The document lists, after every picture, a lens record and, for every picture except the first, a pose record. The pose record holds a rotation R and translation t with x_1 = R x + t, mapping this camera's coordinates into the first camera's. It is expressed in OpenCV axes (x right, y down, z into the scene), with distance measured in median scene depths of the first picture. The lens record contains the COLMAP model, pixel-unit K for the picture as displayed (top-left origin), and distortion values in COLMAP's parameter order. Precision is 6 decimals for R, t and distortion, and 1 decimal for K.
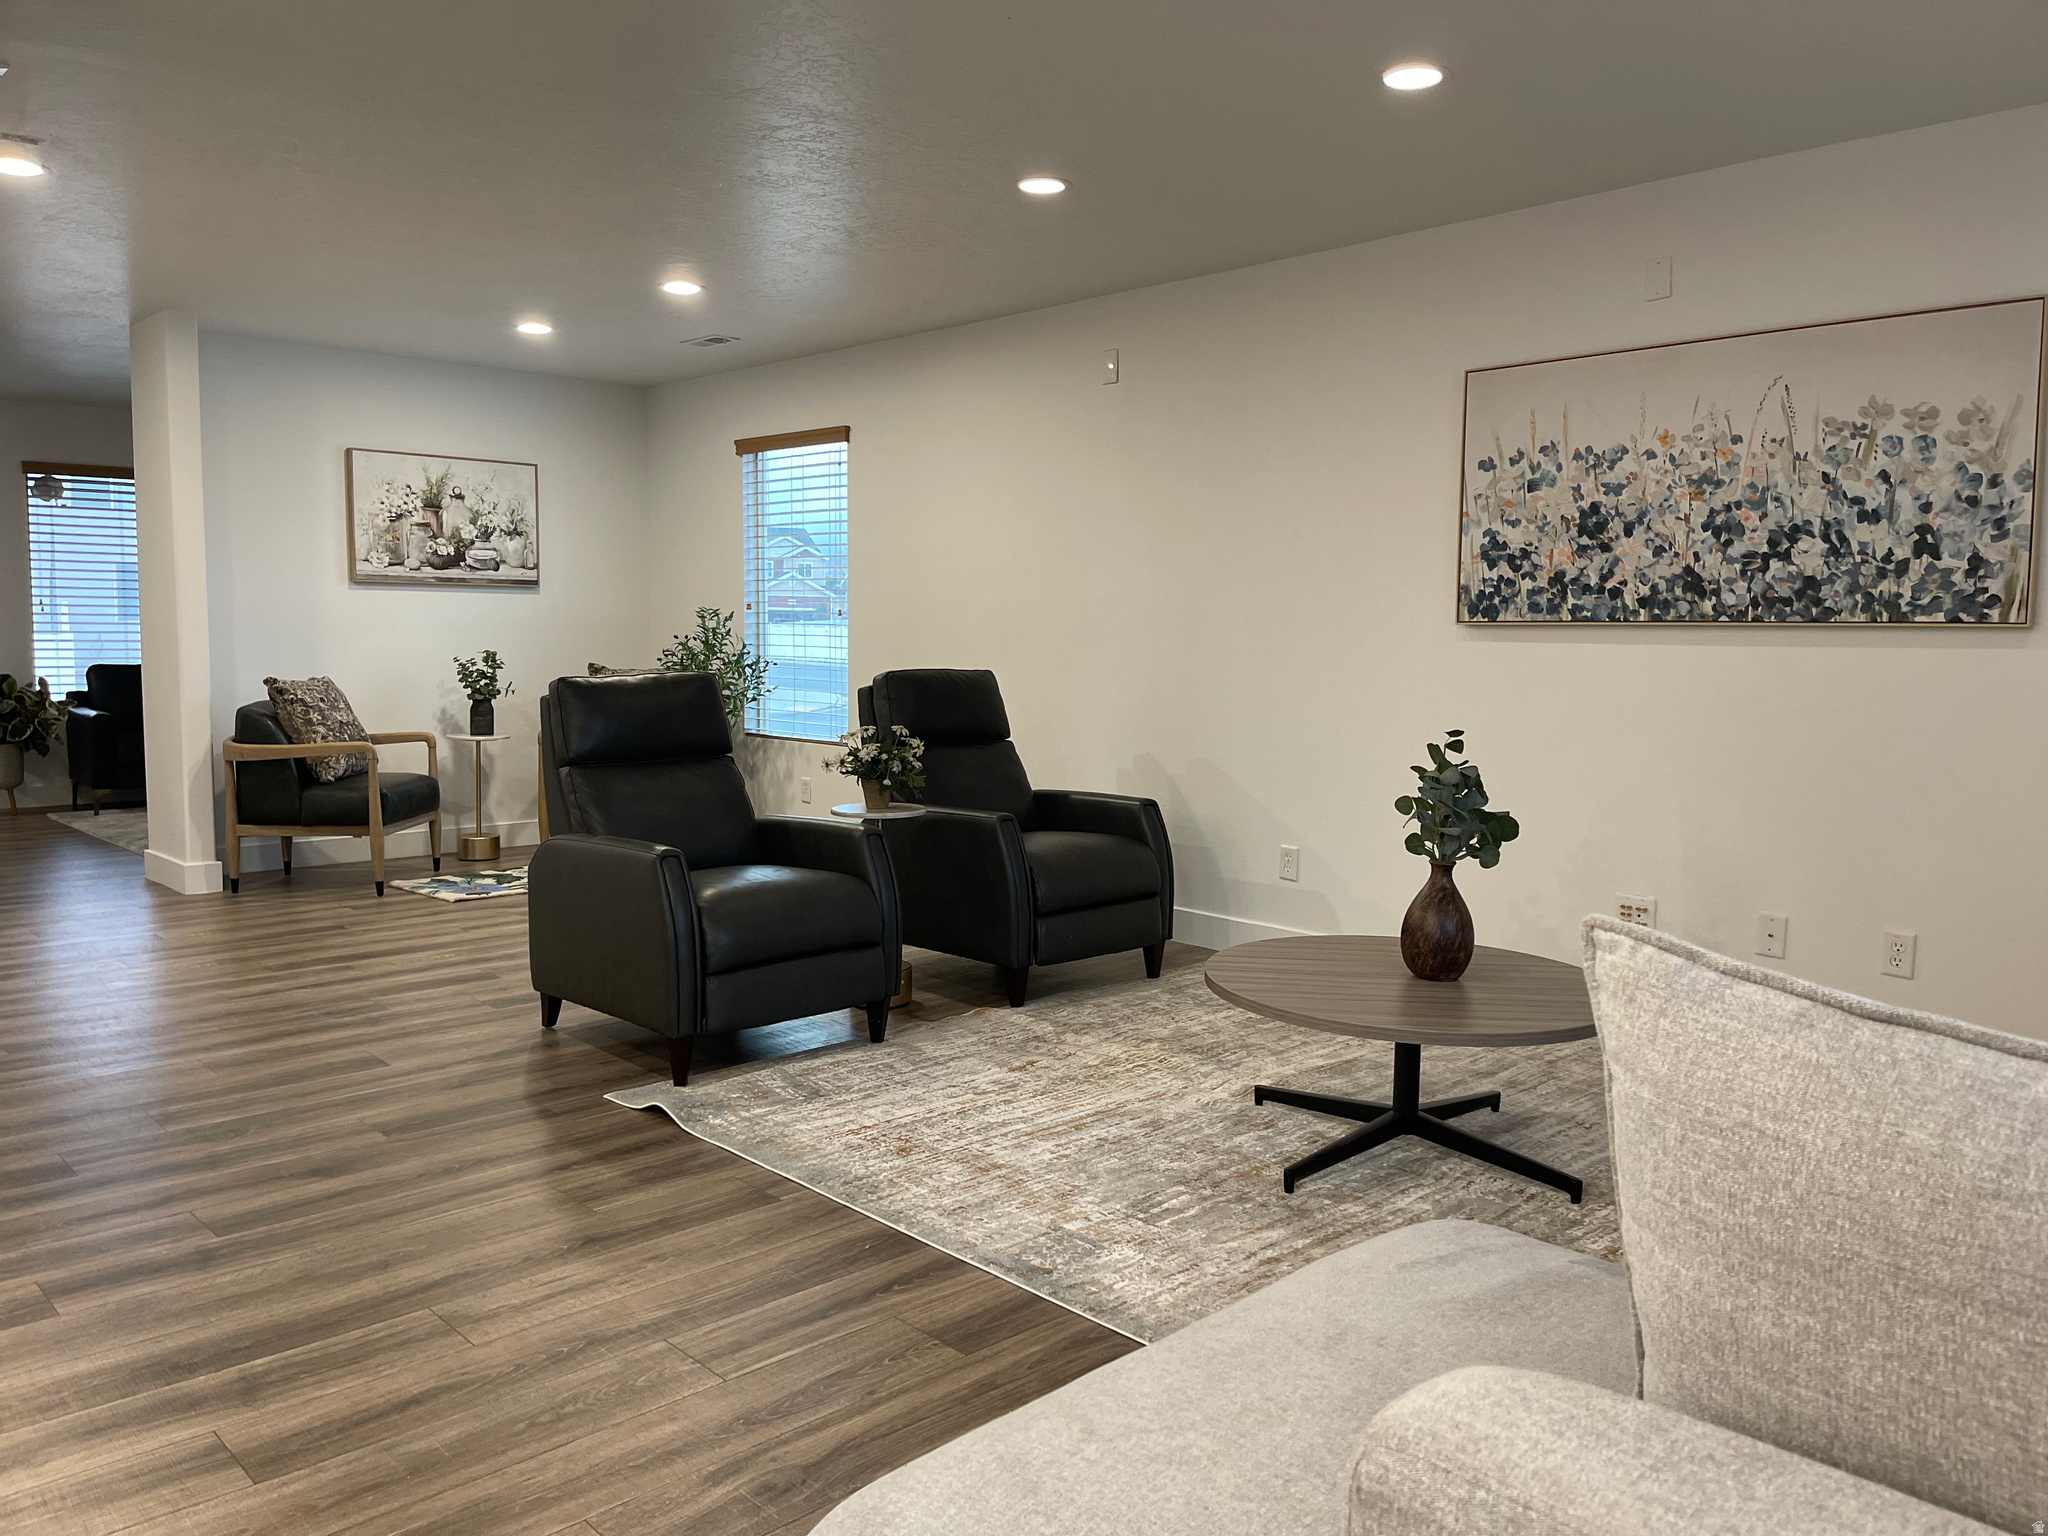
lens RADIAL K [[1529.6, 0, 1024.8], [0, 1529.6, 762.1], [0, 0, 1]] dist [0.027972, -0.006895]
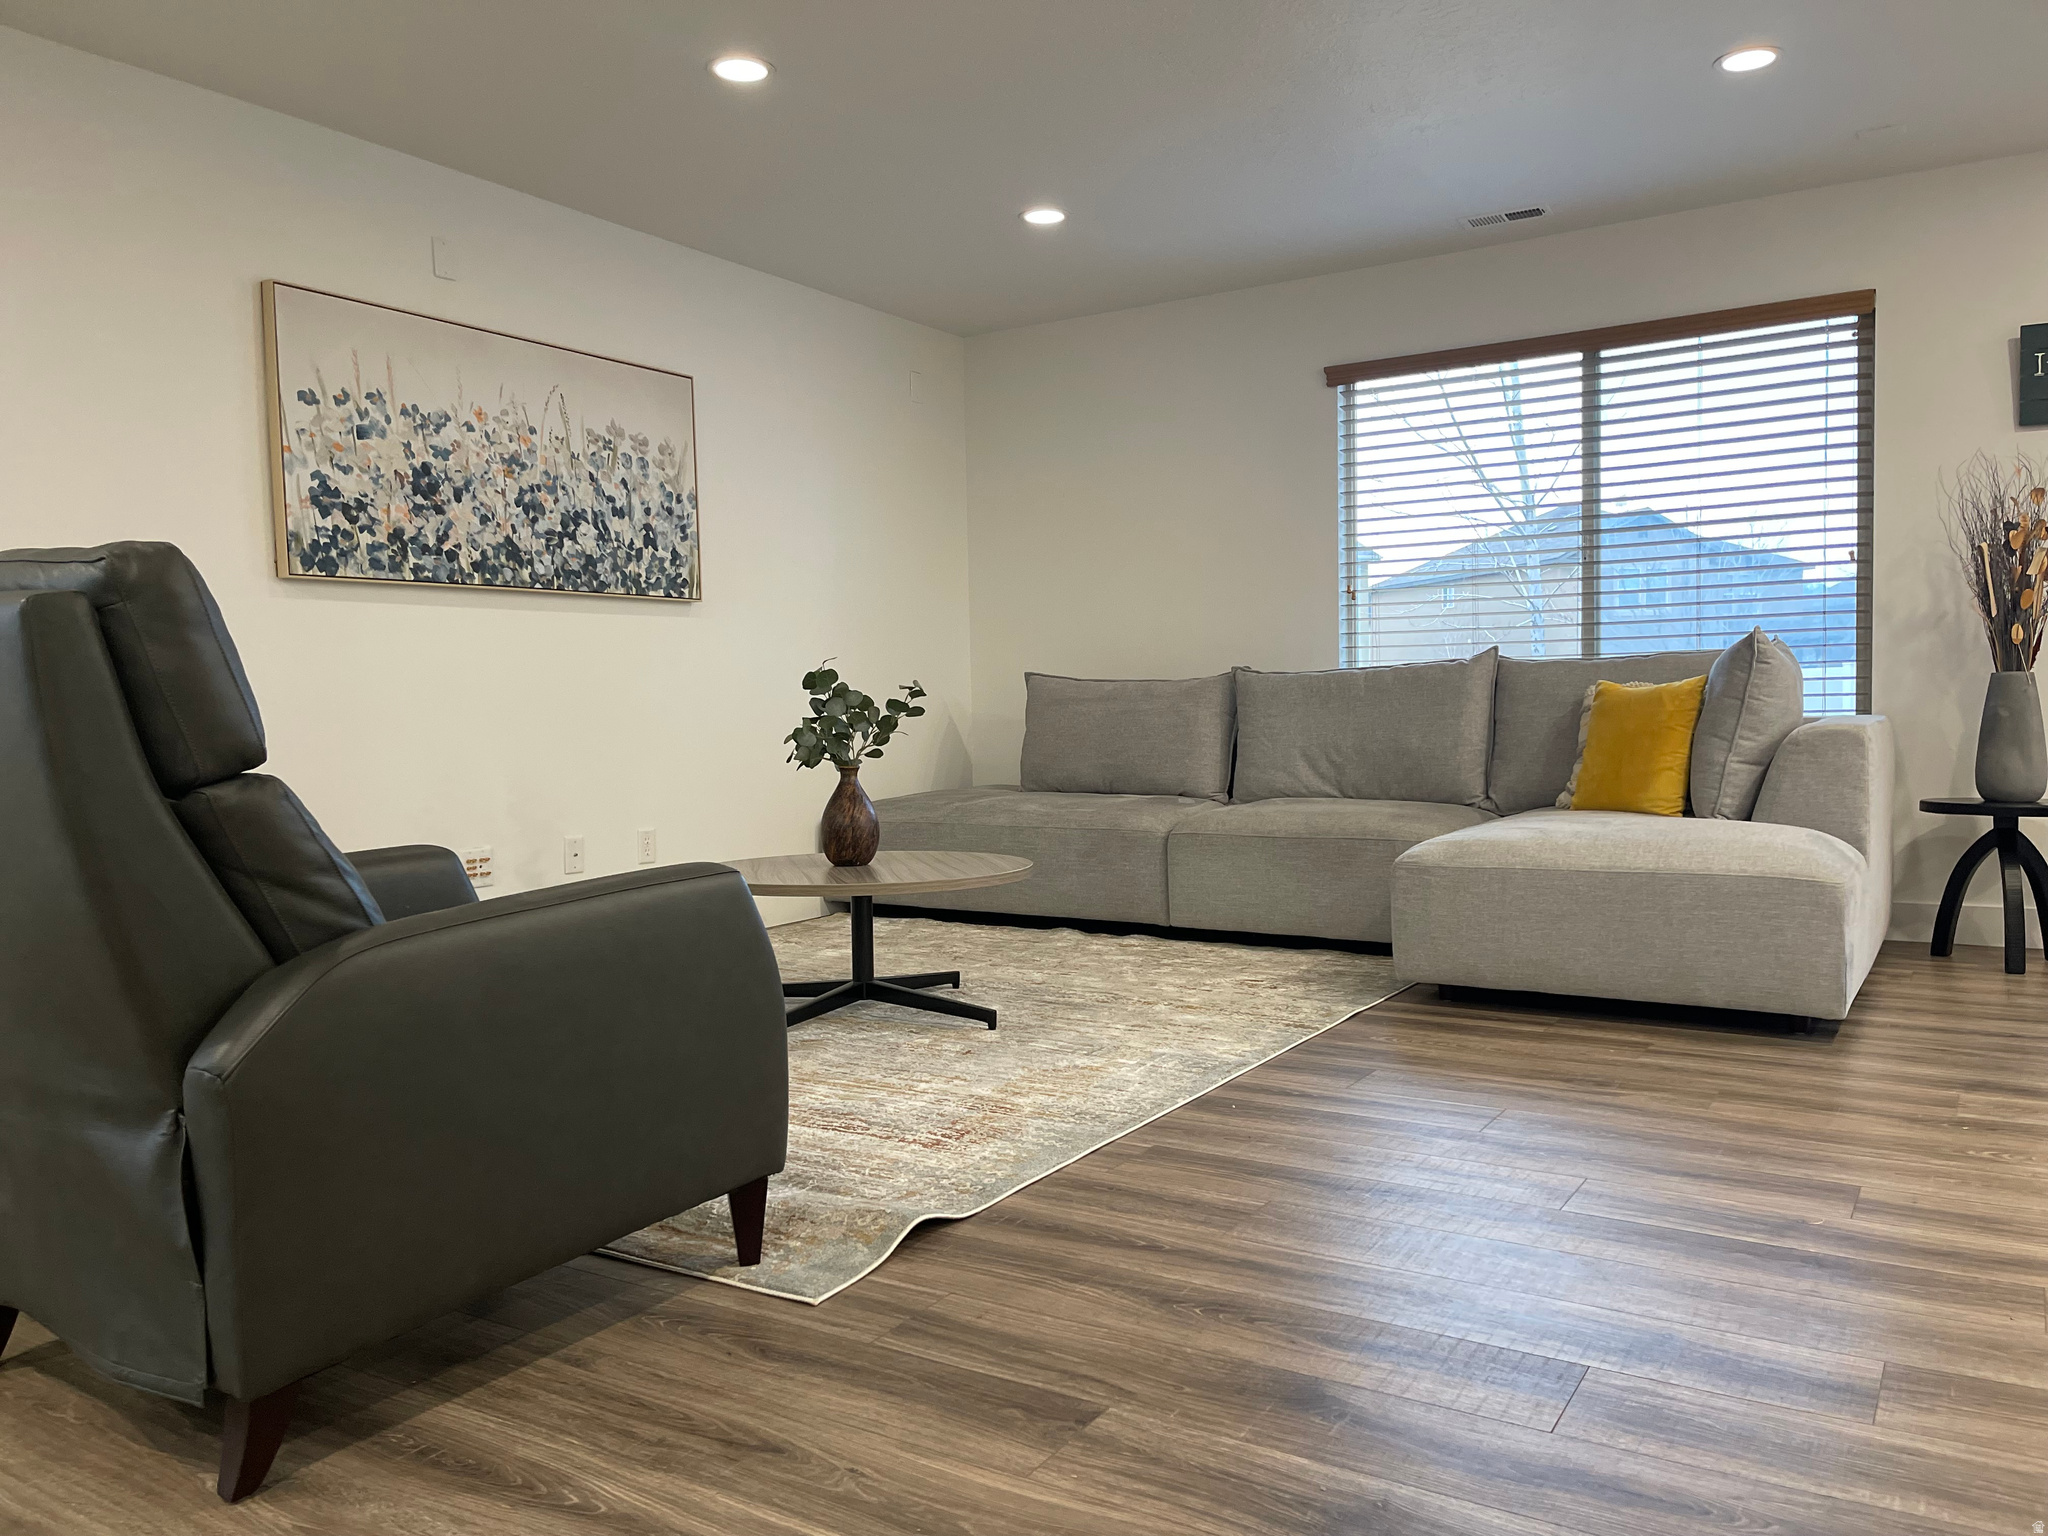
lens RADIAL K [[1529.6, 0, 1025.3], [0, 1529.6, 775.0], [0, 0, 1]] dist [0.027972, -0.006895]
pose [[-0.247376, -0.051240, 0.967564, -0.733272], [0.106334, 0.991133, 0.079675, -0.006346], [-0.963067, 0.122594, -0.239734, 0.927757]]
